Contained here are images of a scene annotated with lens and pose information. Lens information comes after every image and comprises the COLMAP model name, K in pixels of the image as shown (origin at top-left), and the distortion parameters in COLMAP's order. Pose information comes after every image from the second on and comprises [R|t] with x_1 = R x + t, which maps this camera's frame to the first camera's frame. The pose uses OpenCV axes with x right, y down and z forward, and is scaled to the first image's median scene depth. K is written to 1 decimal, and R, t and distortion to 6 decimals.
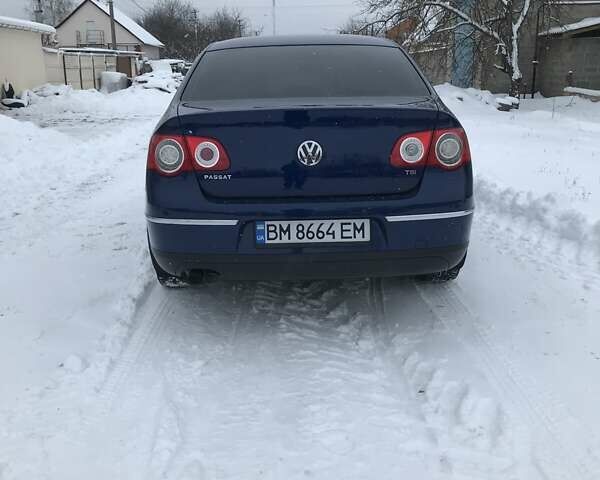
lens RADIAL K [[659.2, 0, 301.7], [0, 659.2, 238.1], [0, 0, 1]] dist [0.026638, 0.000000]
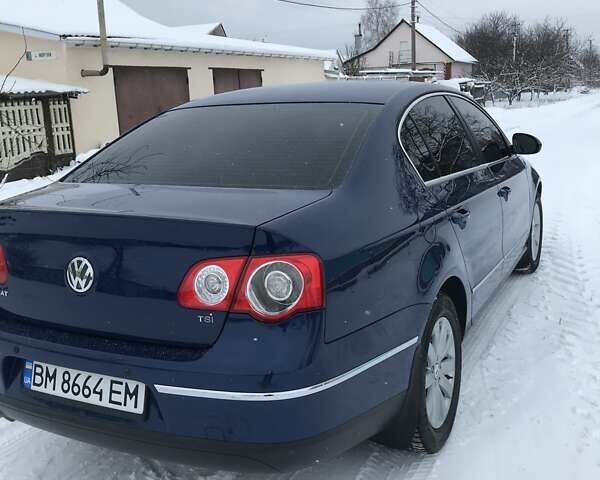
lens RADIAL K [[659.2, 0, 300.2], [0, 659.2, 243.1], [0, 0, 1]] dist [0.026638, 0.000000]
pose [[0.884053, 0.086574, -0.459298, 0.536425], [-0.092645, 0.995655, 0.009350, -0.189118], [0.458112, 0.034285, 0.888233, 0.474916]]
